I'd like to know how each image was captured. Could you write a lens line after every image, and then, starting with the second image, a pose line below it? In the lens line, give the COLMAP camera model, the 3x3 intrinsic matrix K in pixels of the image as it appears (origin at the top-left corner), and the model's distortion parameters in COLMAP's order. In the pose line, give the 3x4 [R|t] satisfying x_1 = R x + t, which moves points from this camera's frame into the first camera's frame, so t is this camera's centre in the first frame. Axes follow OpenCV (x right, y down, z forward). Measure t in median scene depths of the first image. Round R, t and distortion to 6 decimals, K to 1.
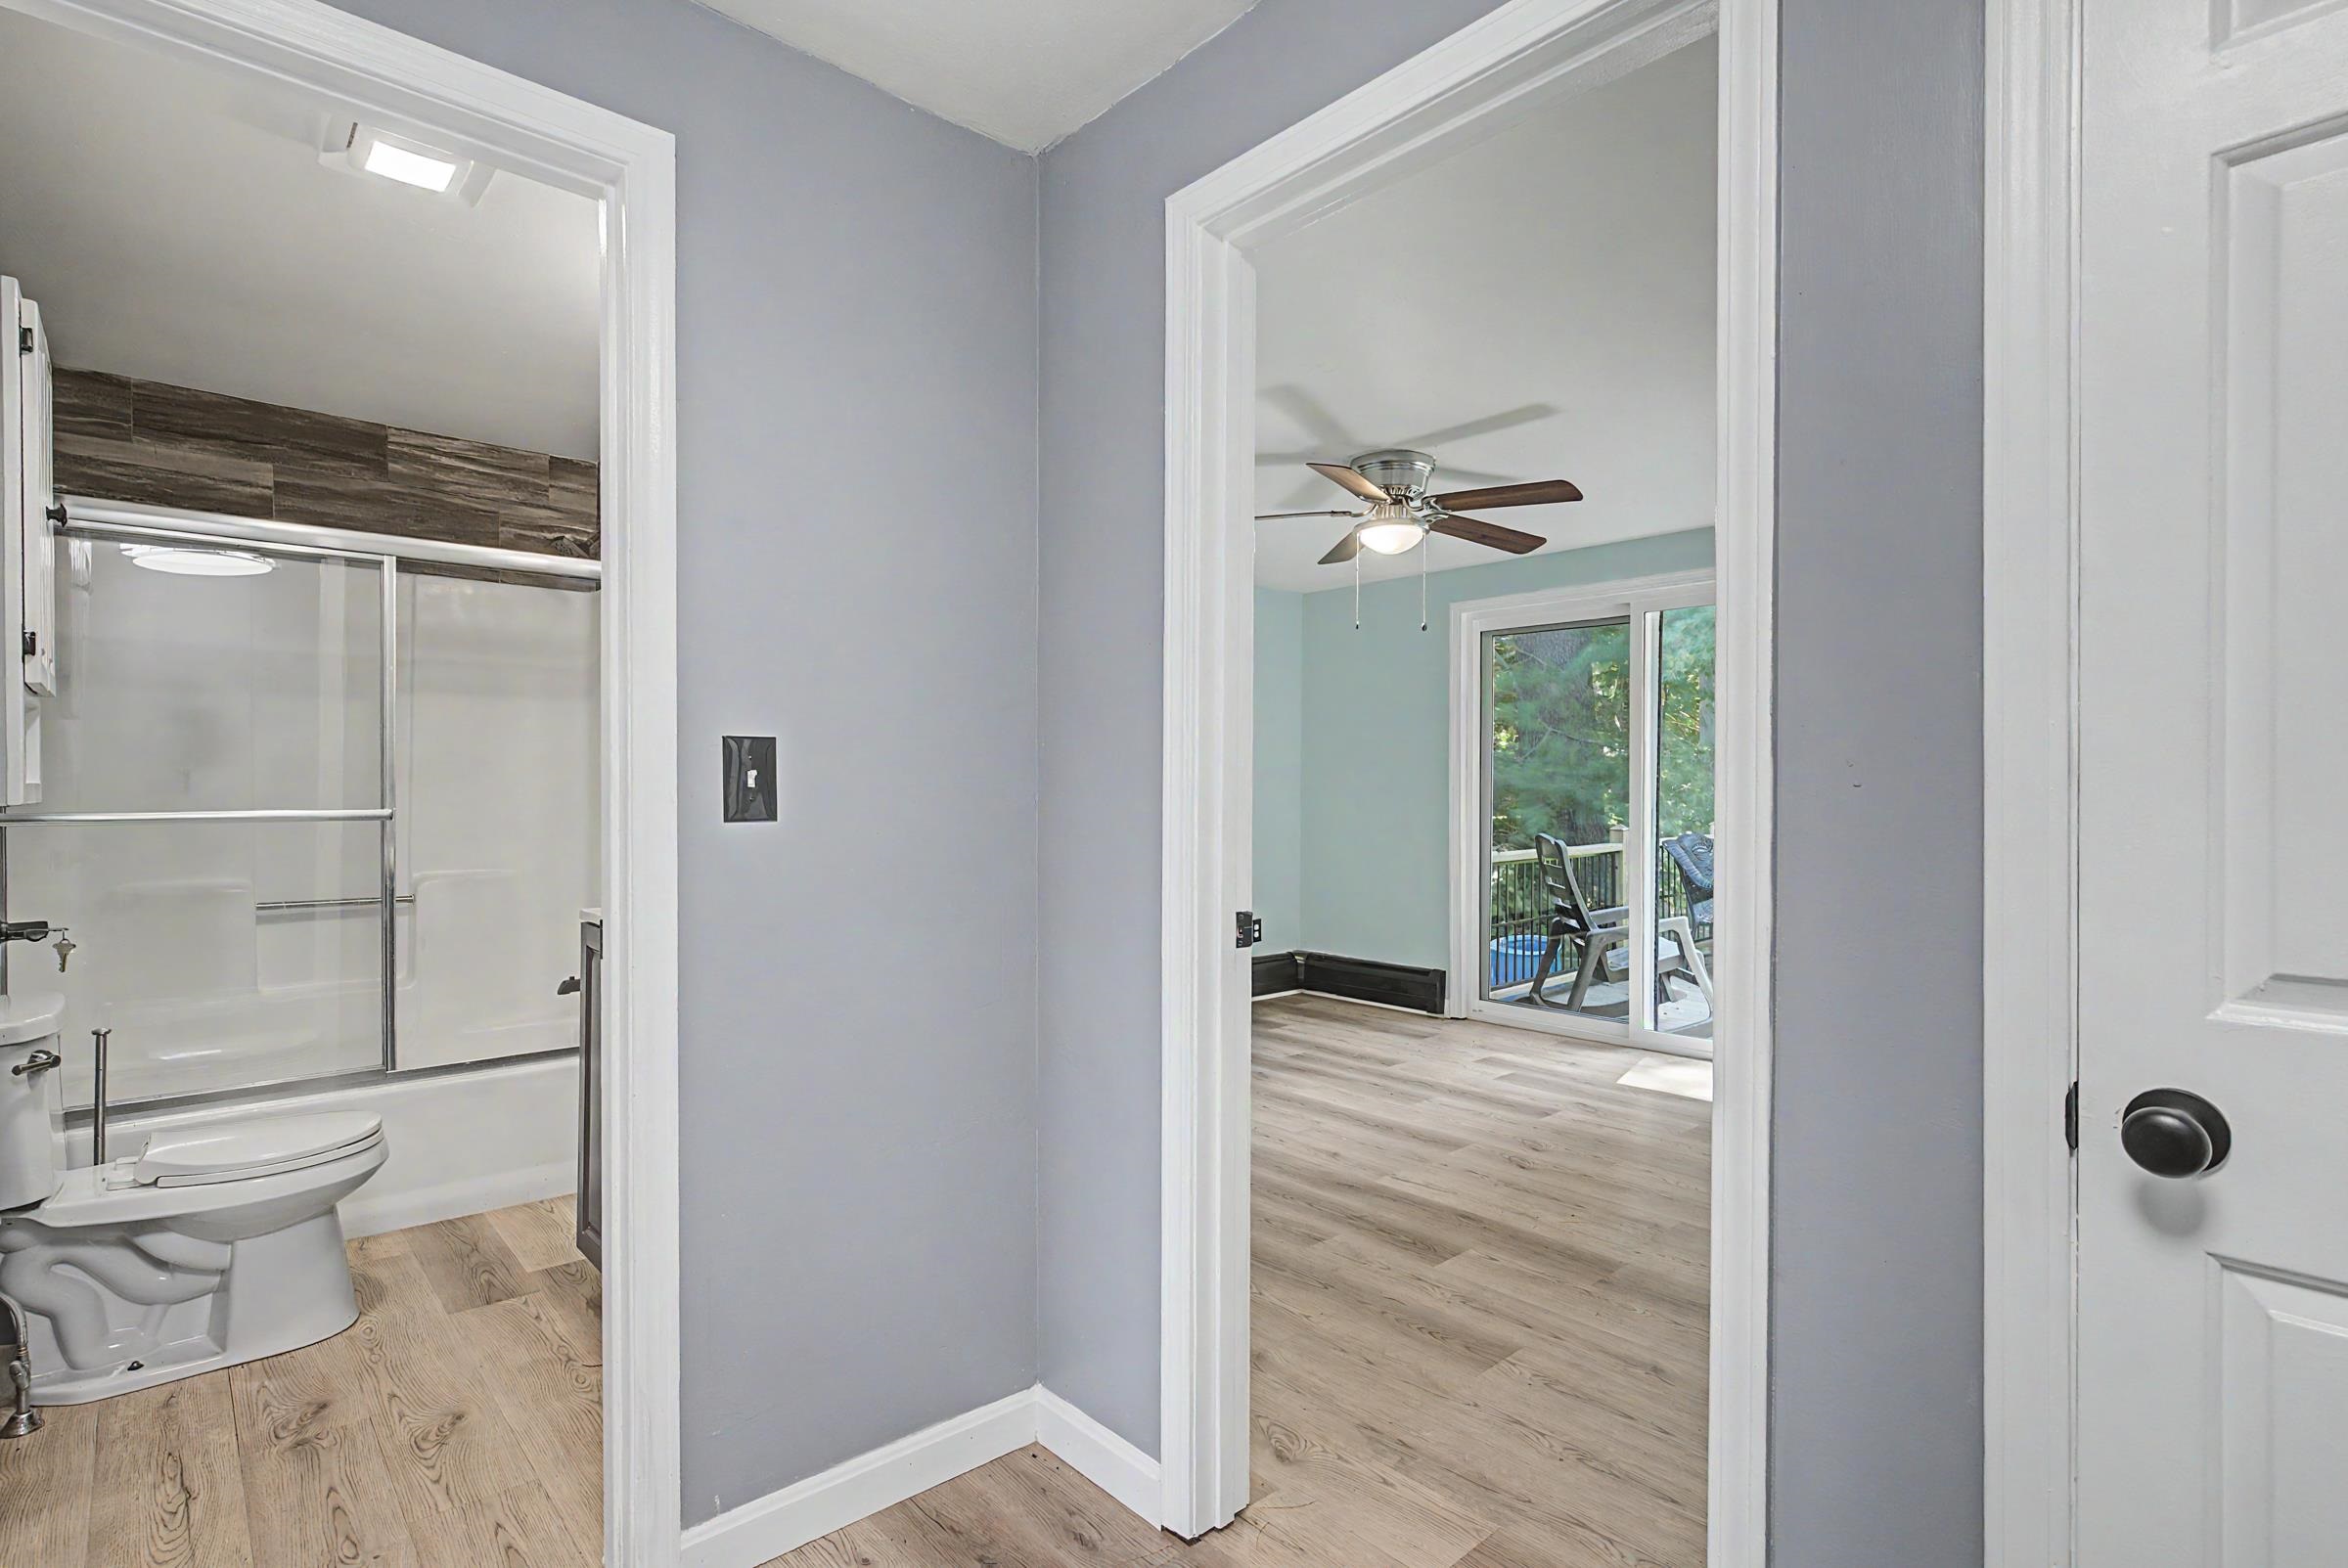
lens RADIAL K [[1142.4, 0, 1179.5], [0, 1142.4, 800.0], [0, 0, 1]] dist [-0.012628, -0.000077]
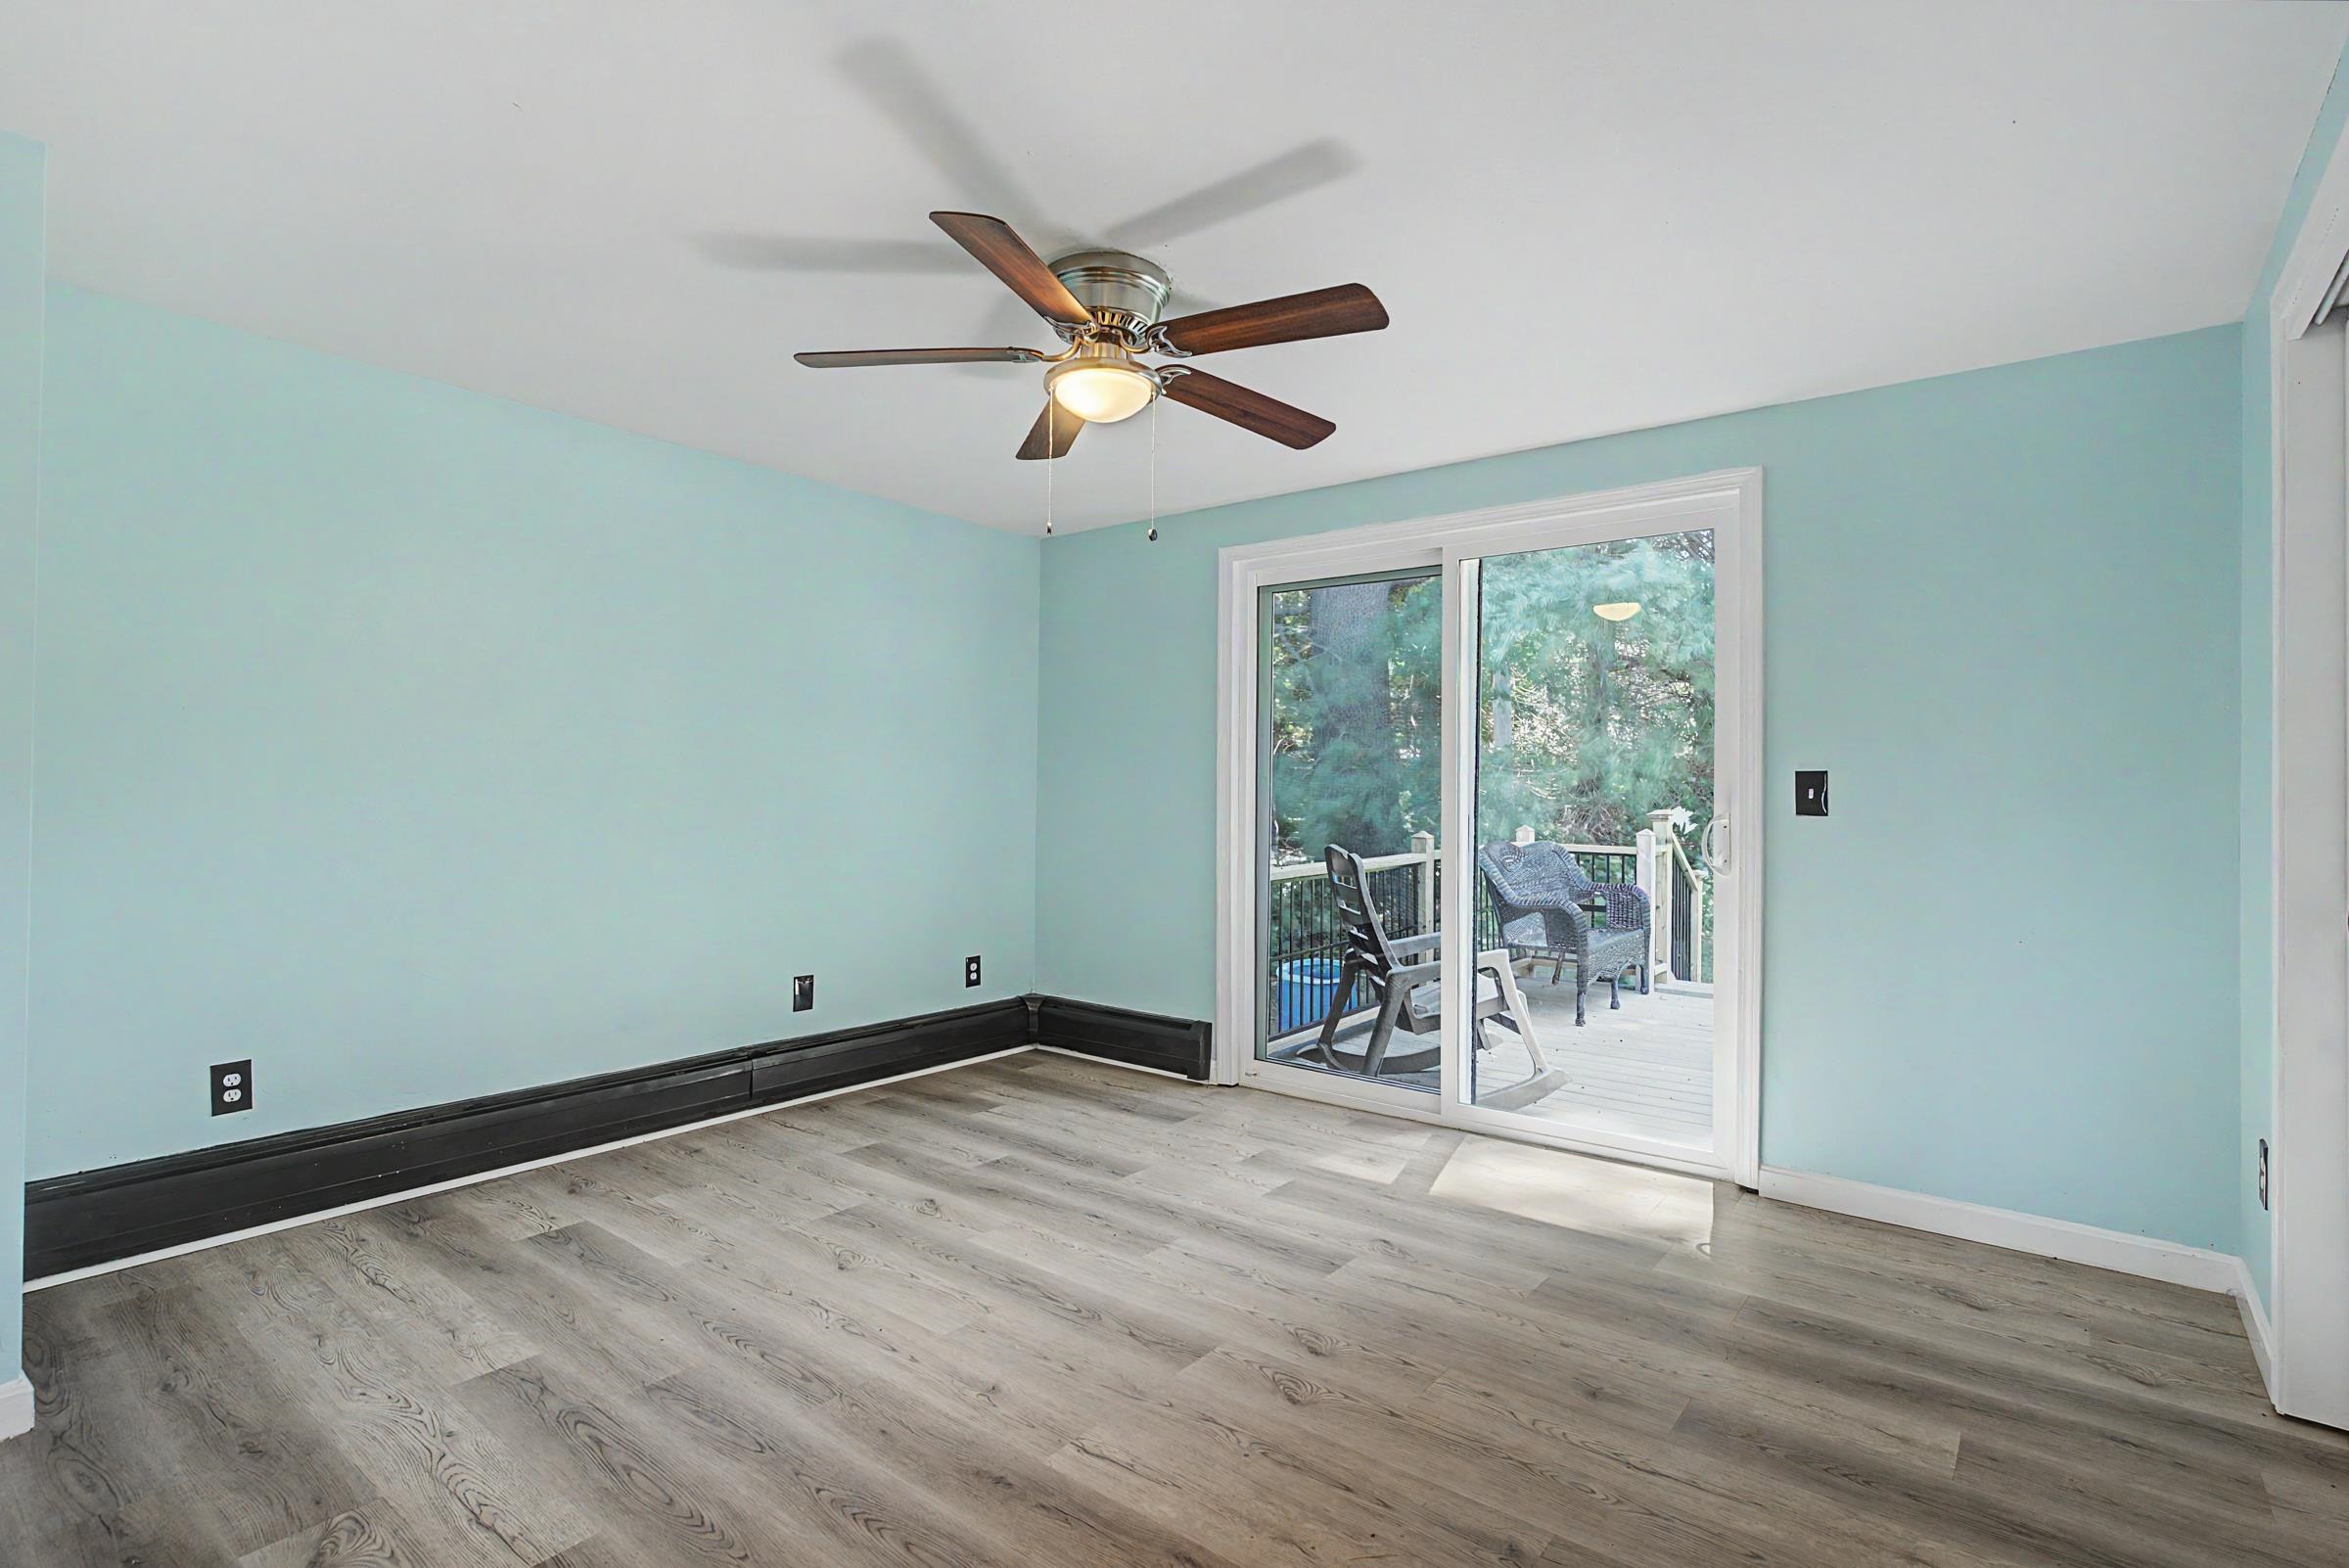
lens RADIAL K [[1136.6, 0, 1174.5], [0, 1136.6, 784.0], [0, 0, 1]] dist [0.000508, -0.000014]
pose [[0.986640, 0.006795, 0.162775, 0.099022], [-0.004310, 0.999869, -0.015612, 0.000222], [-0.162860, 0.014702, 0.986540, 0.293313]]
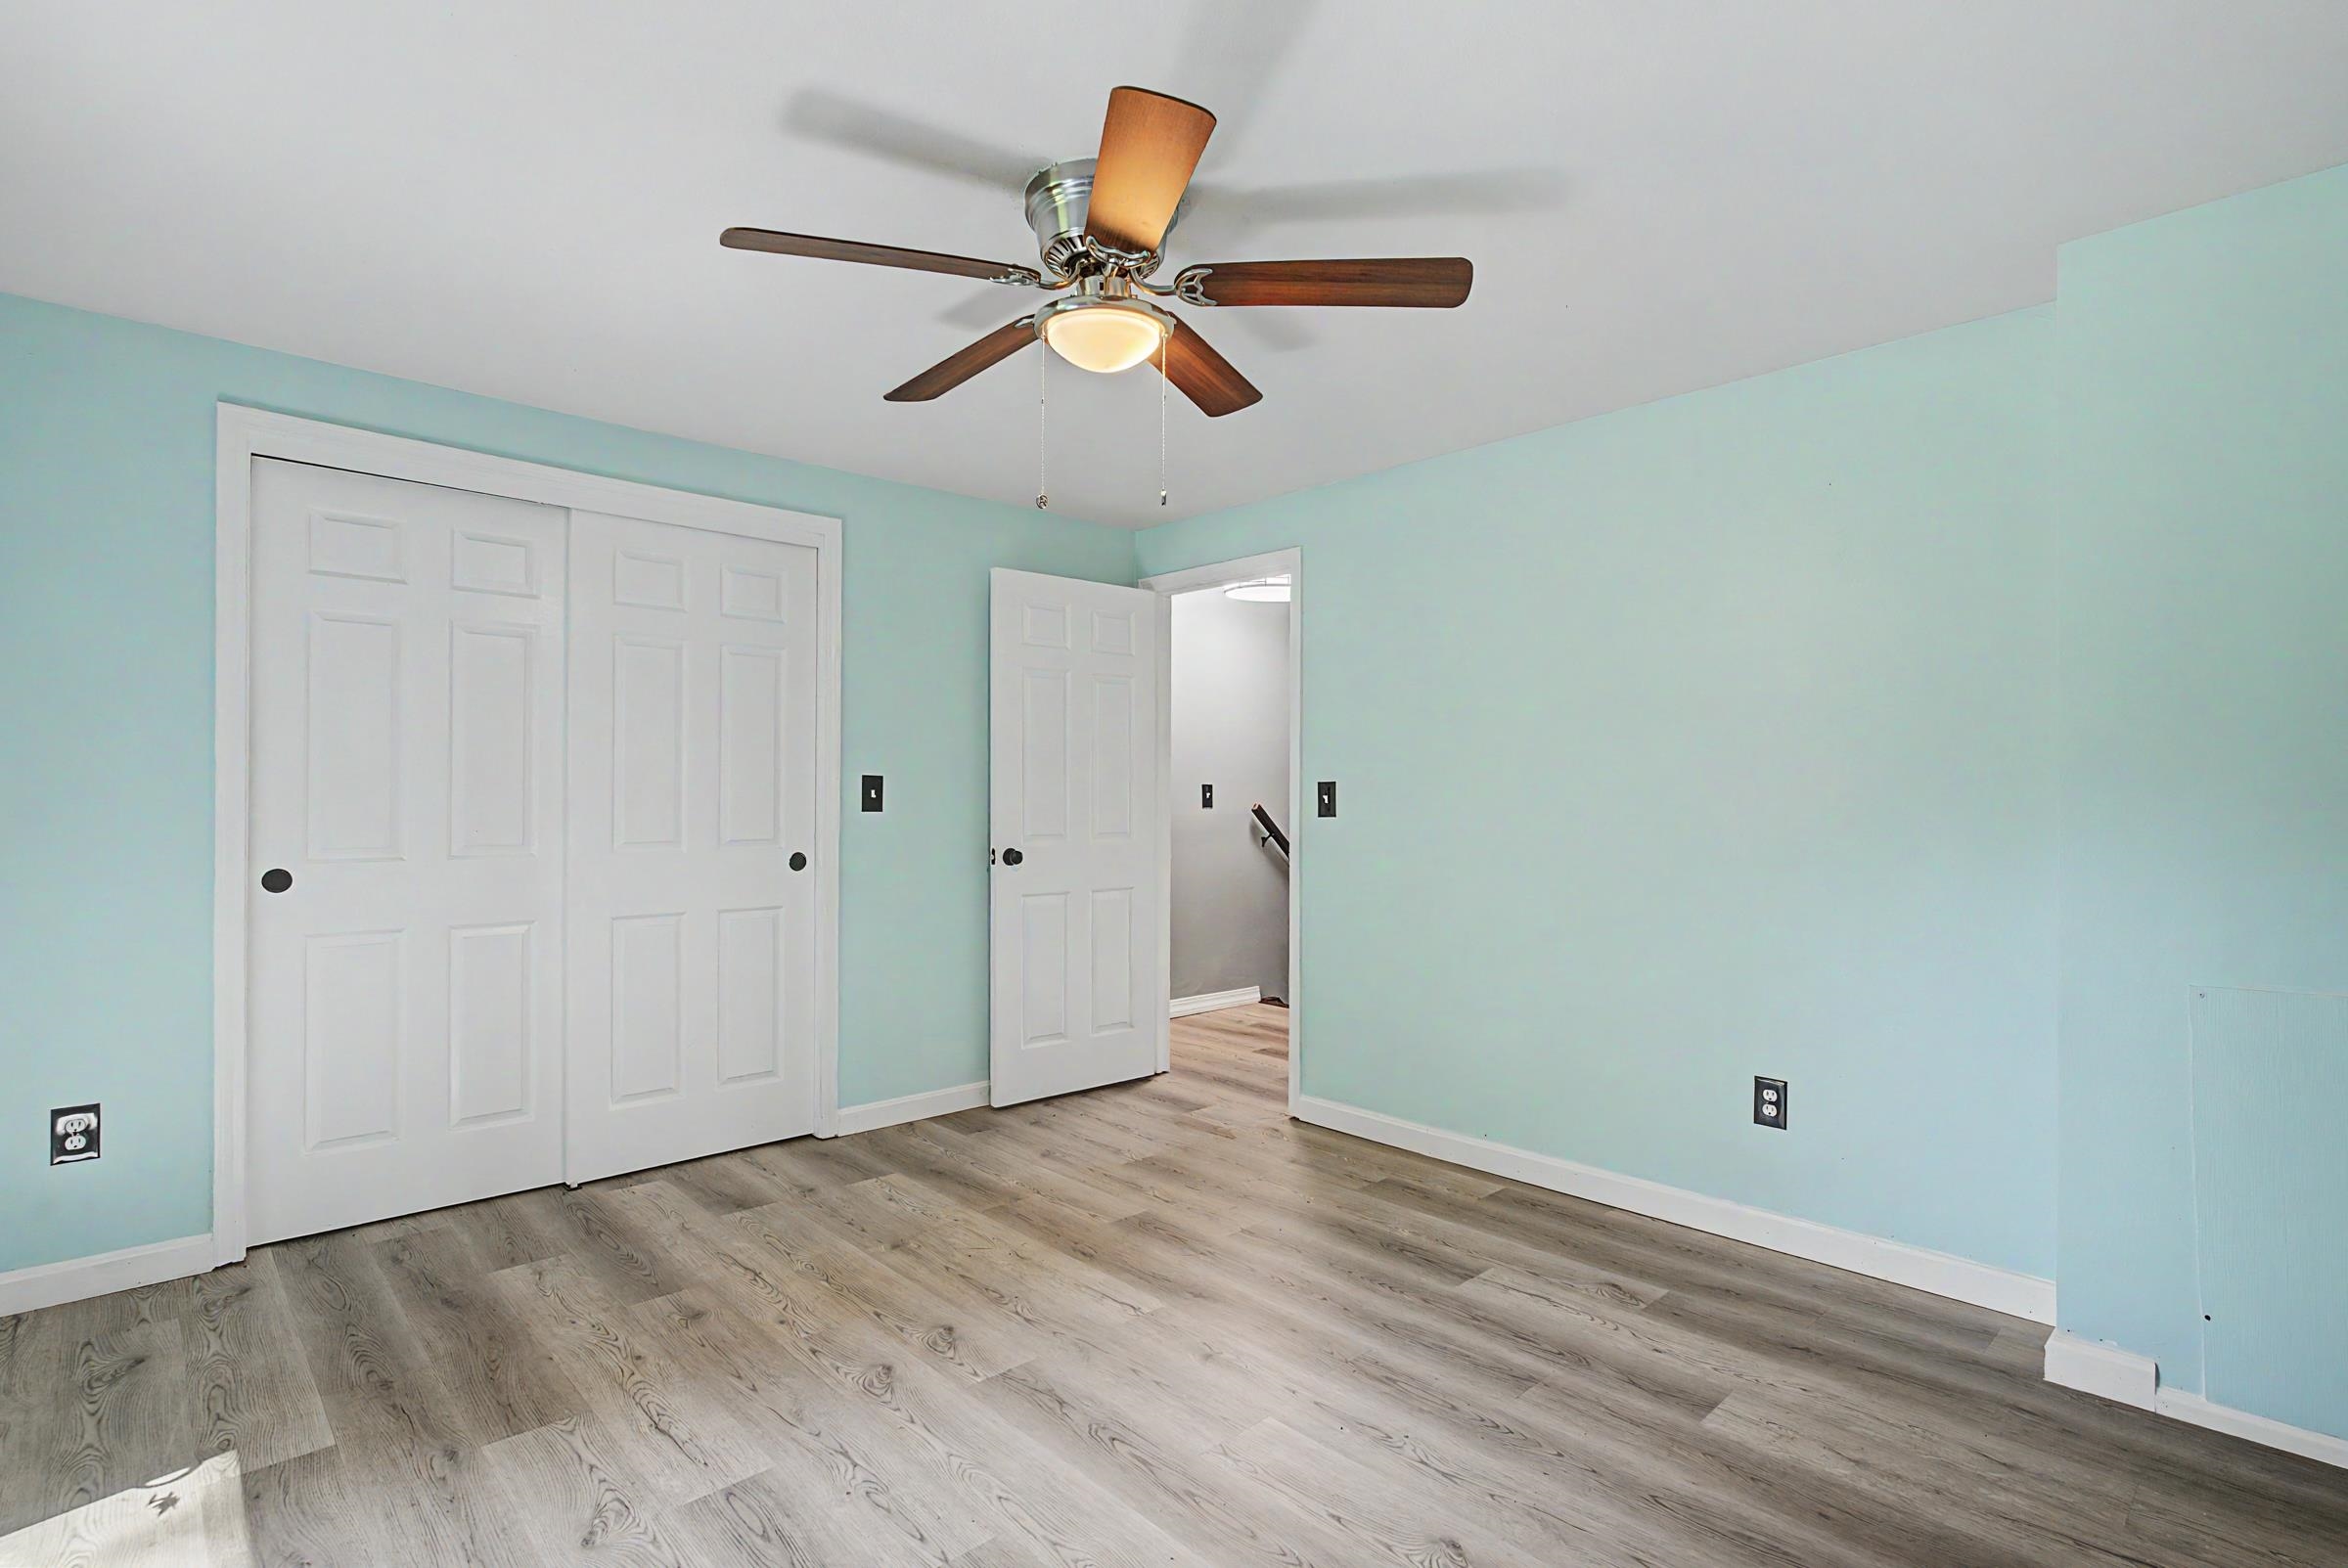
lens RADIAL K [[1142.4, 0, 1179.5], [0, 1142.4, 800.0], [0, 0, 1]] dist [-0.012628, -0.000077]
pose [[-0.999708, -0.006168, -0.023368, 0.128212], [-0.006366, 0.999945, 0.008380, -0.010194], [0.023315, 0.008526, -0.999692, 1.243304]]
